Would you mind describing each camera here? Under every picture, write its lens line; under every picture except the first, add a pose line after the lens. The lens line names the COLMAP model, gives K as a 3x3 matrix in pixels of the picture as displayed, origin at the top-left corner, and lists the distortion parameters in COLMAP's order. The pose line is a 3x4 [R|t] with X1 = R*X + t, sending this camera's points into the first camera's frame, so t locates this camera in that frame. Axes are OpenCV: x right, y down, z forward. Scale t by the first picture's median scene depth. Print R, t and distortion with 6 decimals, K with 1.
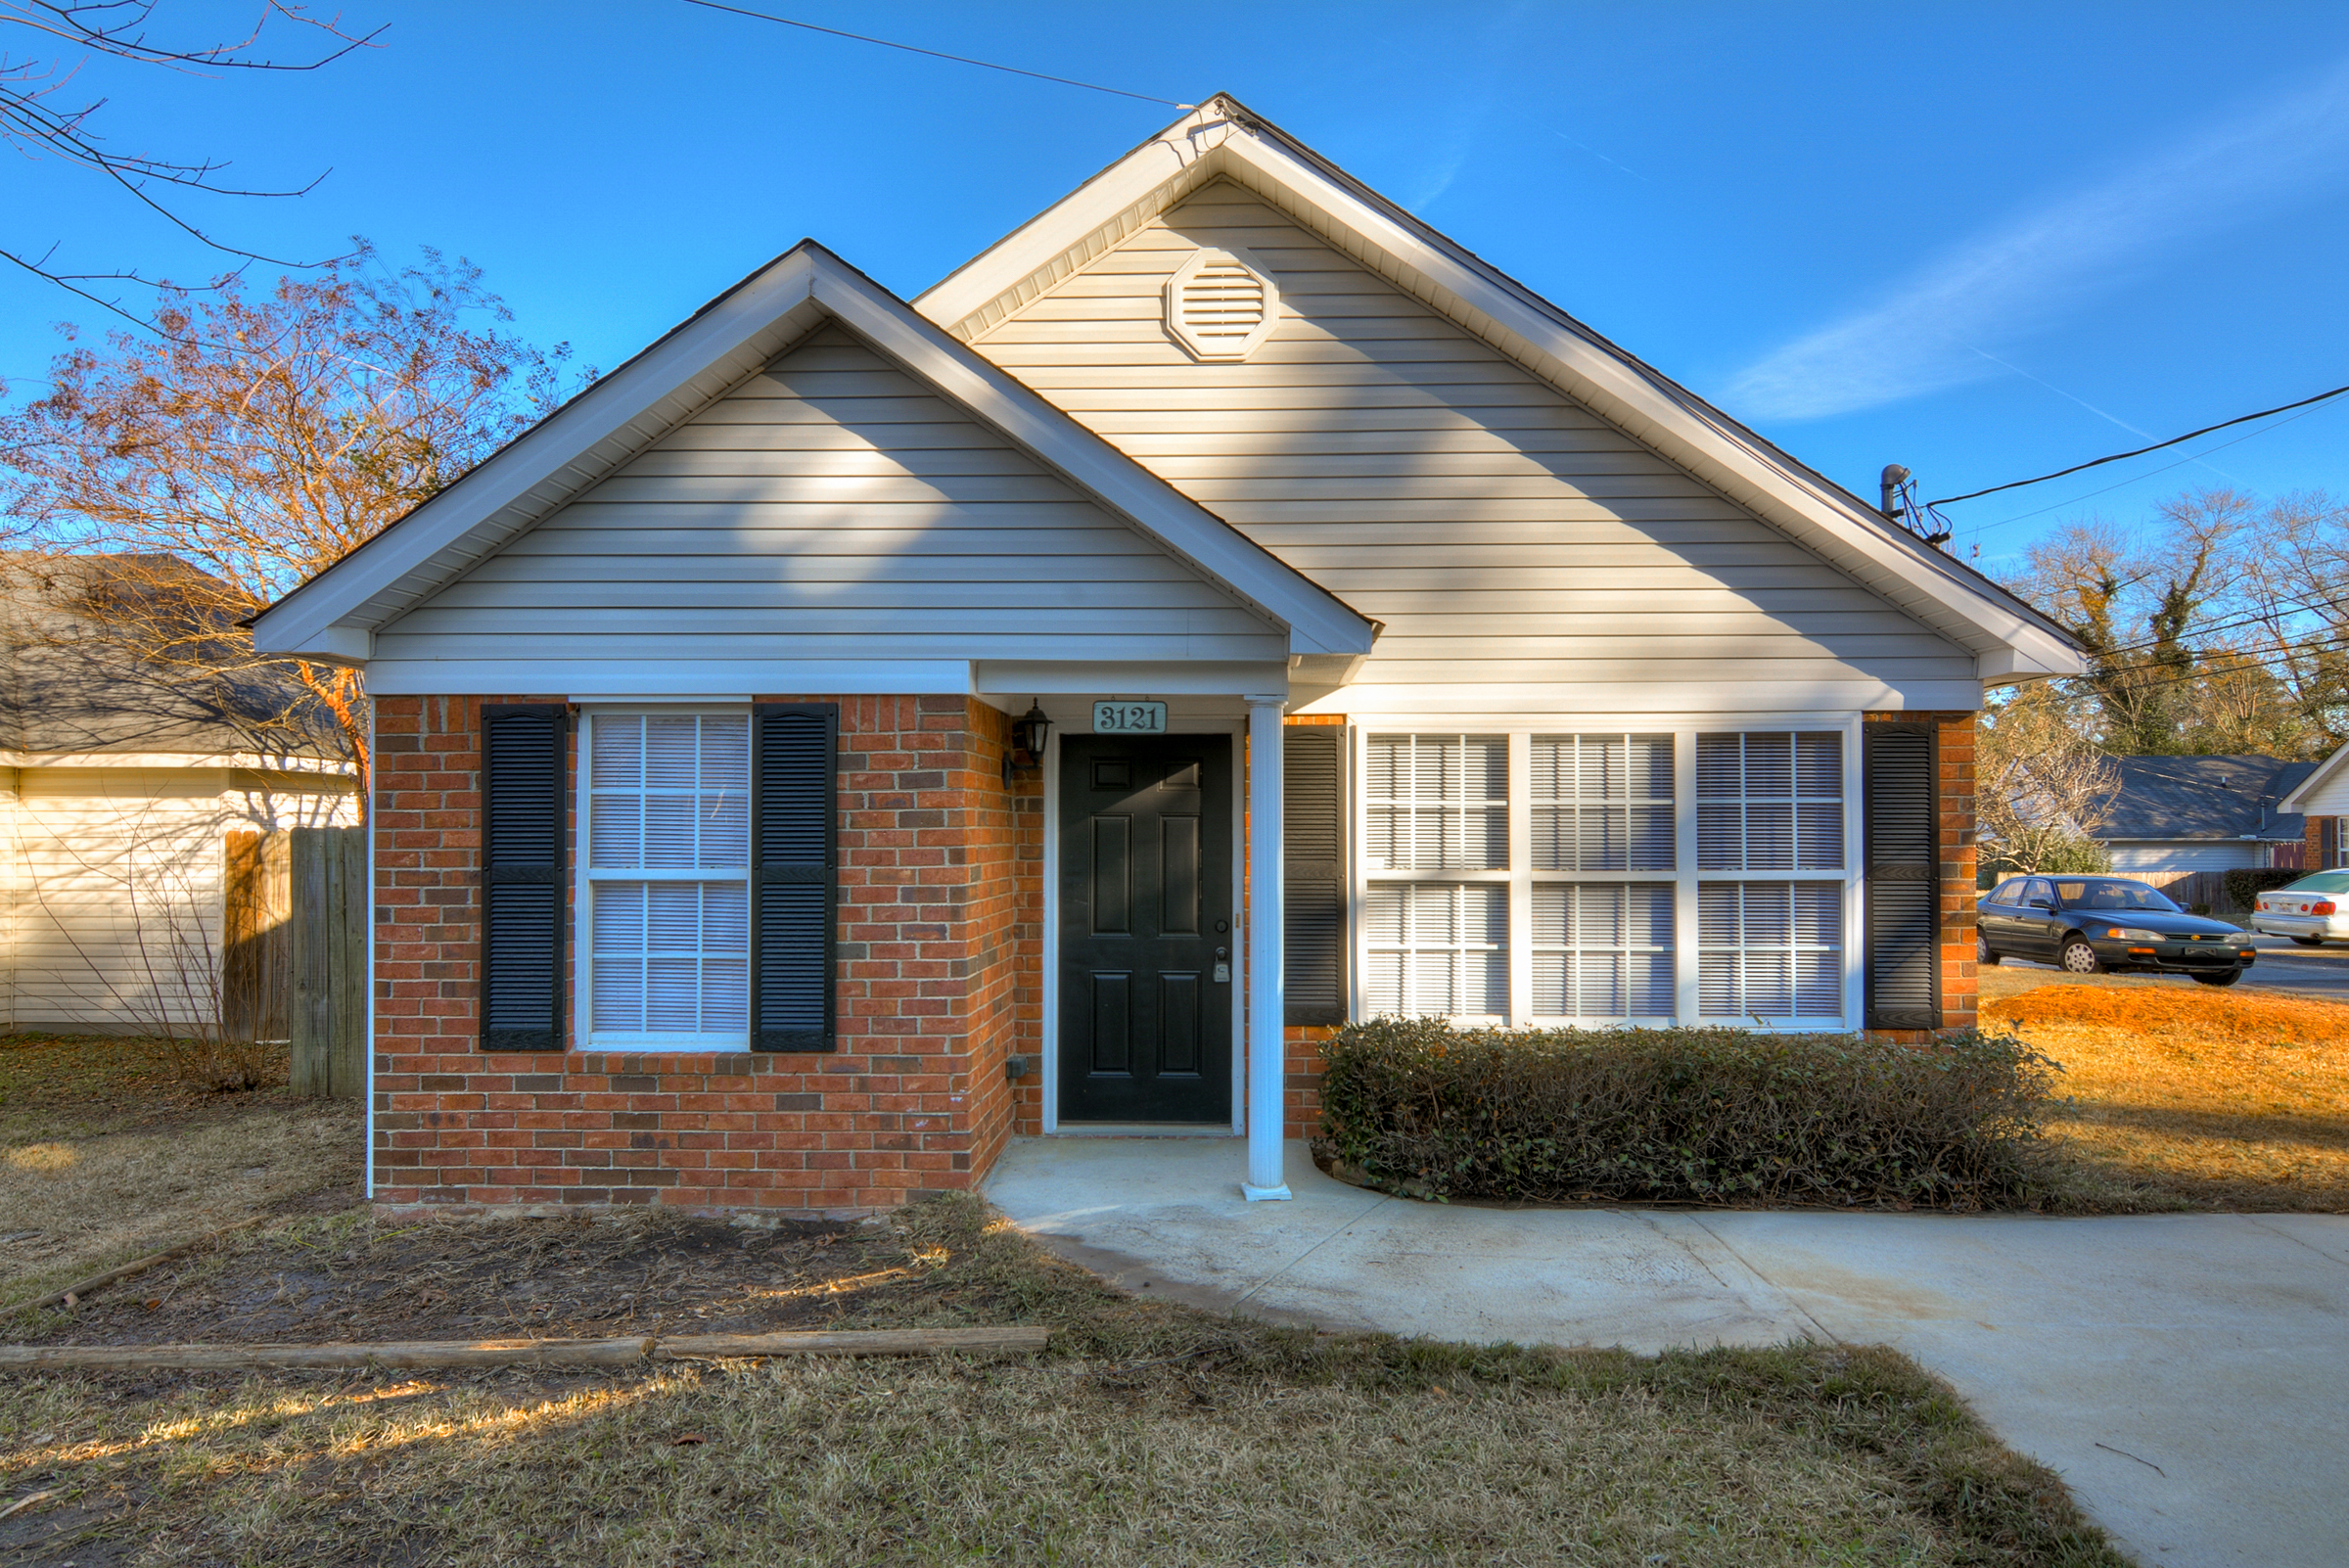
lens RADIAL K [[1289.9, 0, 1174.4], [0, 1289.9, 785.9], [0, 0, 1]] dist [-0.000580, -0.000081]
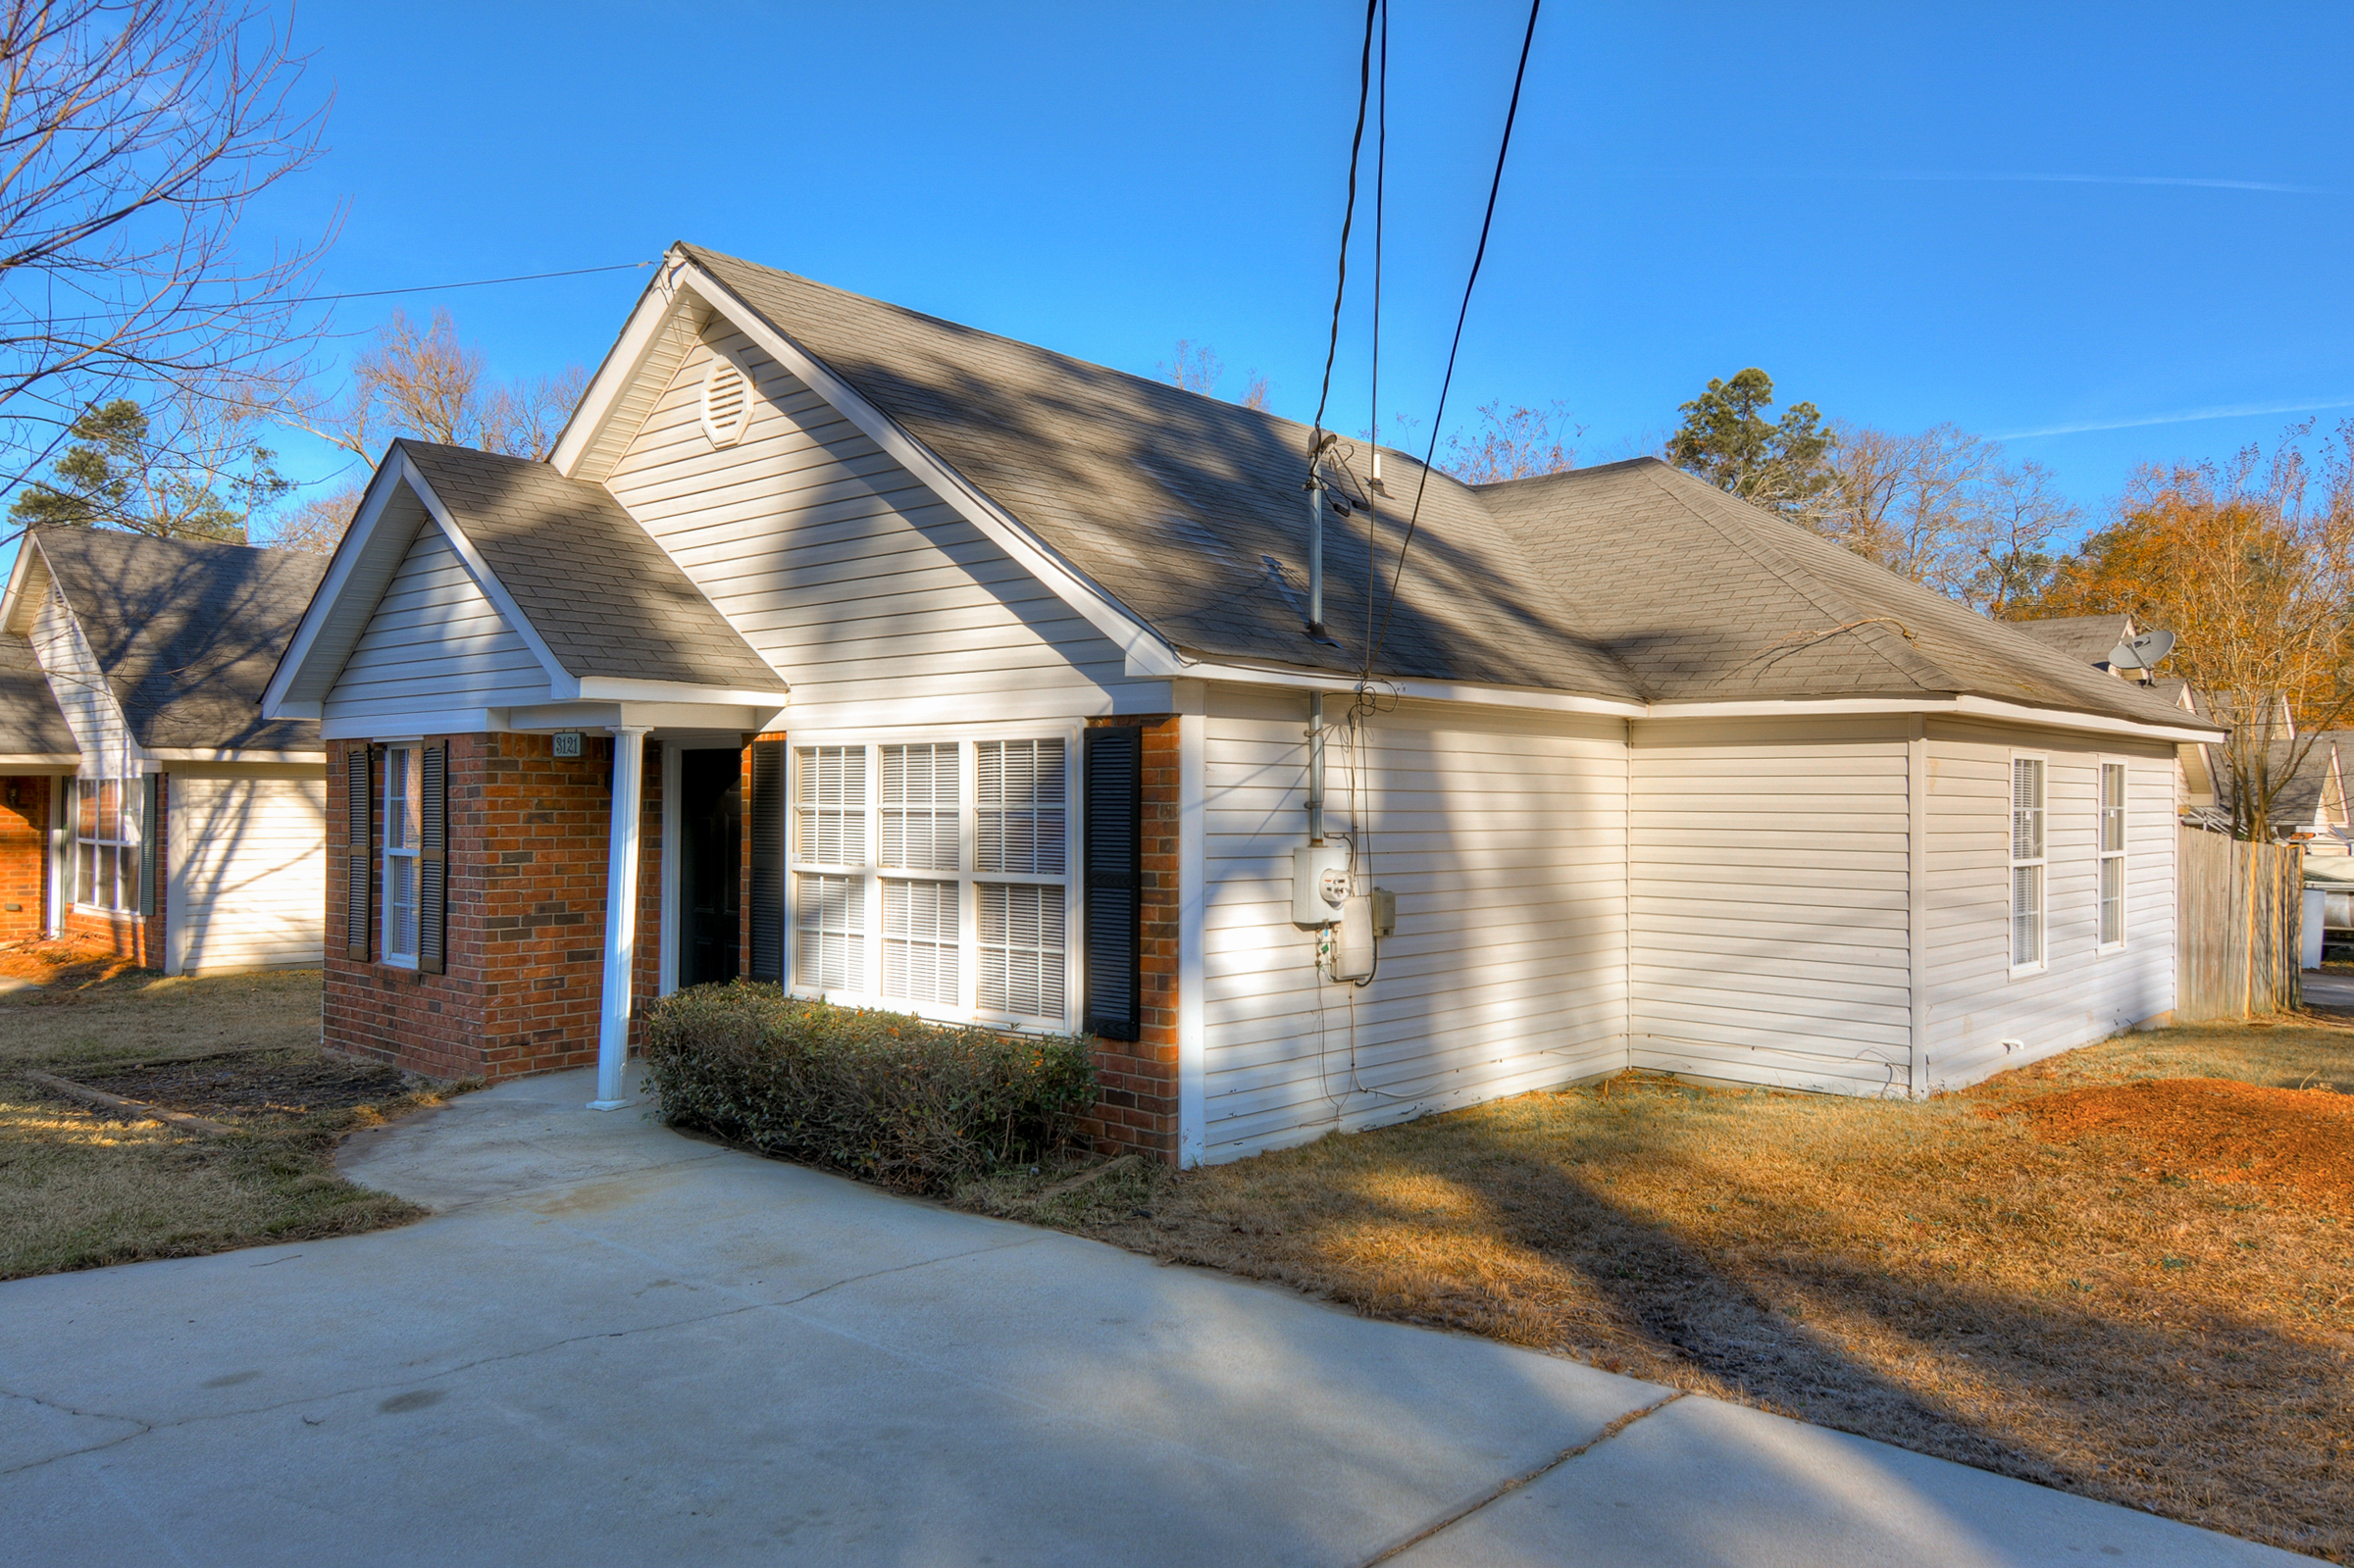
lens RADIAL K [[1662.9, 0, 1177.4], [0, 1662.9, 790.3], [0, 0, 1]] dist [0.003148, 0.000478]
pose [[0.792302, -0.006651, -0.610093, 1.345752], [0.013124, 0.999895, 0.006143, -0.006829], [0.609988, -0.012874, 0.792306, 0.005854]]
